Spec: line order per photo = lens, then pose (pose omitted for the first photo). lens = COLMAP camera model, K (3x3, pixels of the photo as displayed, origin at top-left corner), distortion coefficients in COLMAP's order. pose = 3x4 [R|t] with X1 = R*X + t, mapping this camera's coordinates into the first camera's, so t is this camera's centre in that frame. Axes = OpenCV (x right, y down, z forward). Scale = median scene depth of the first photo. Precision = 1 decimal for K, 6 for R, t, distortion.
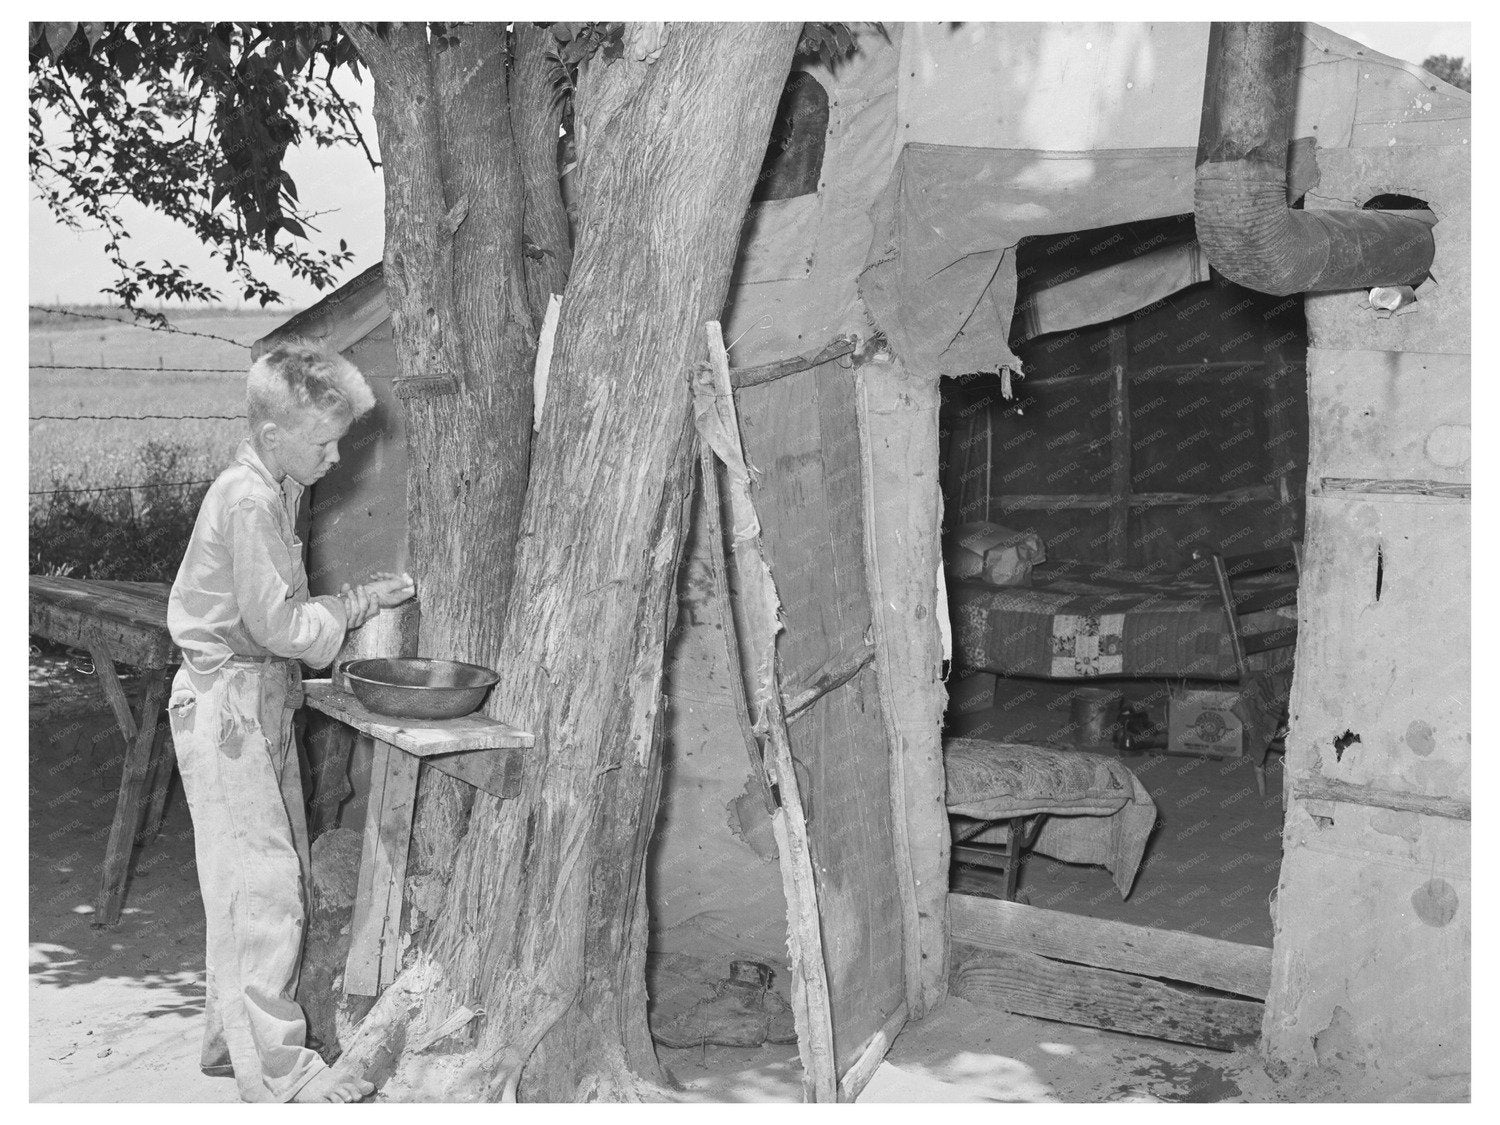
lens RADIAL K [[2366.3, 0, 750.2], [0, 2366.3, 557.8], [0, 0, 1]] dist [0.035377, 0.013633]
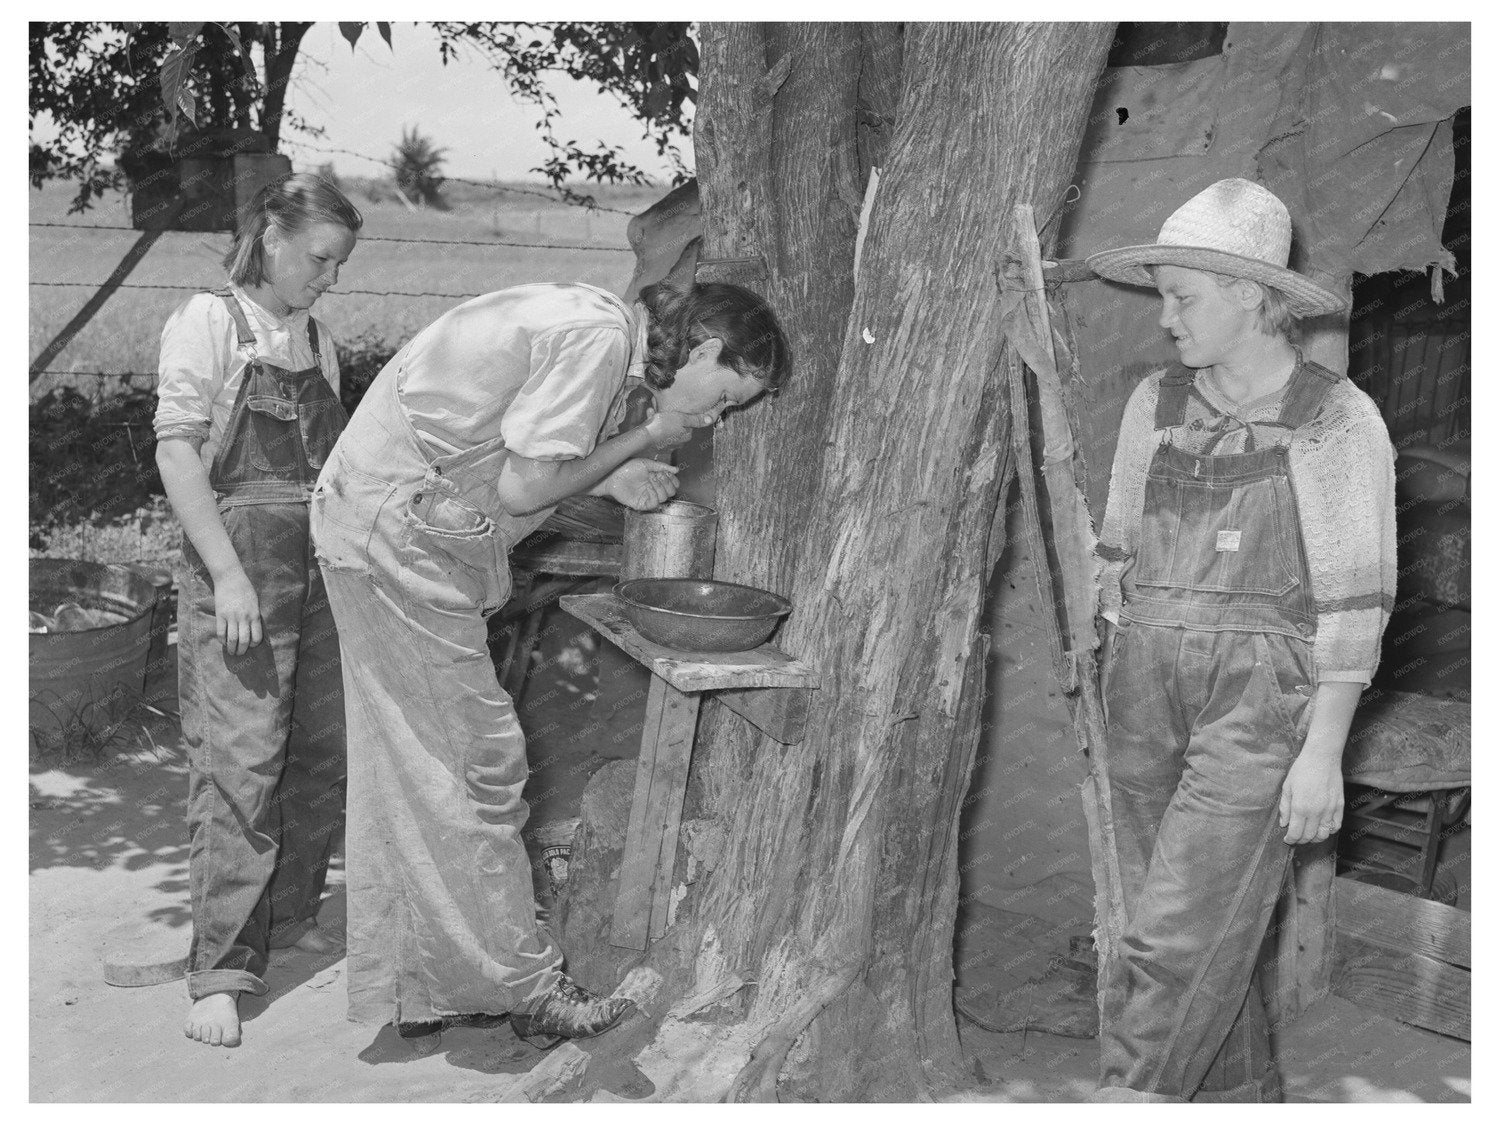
lens RADIAL K [[2366.3, 0, 750.2], [0, 2366.3, 557.8], [0, 0, 1]] dist [0.035377, 0.013633]
pose [[0.975723, 0.052504, -0.212621, 0.065670], [-0.043377, 0.997935, 0.047371, -0.008059], [0.214669, -0.036998, 0.975986, 0.140391]]
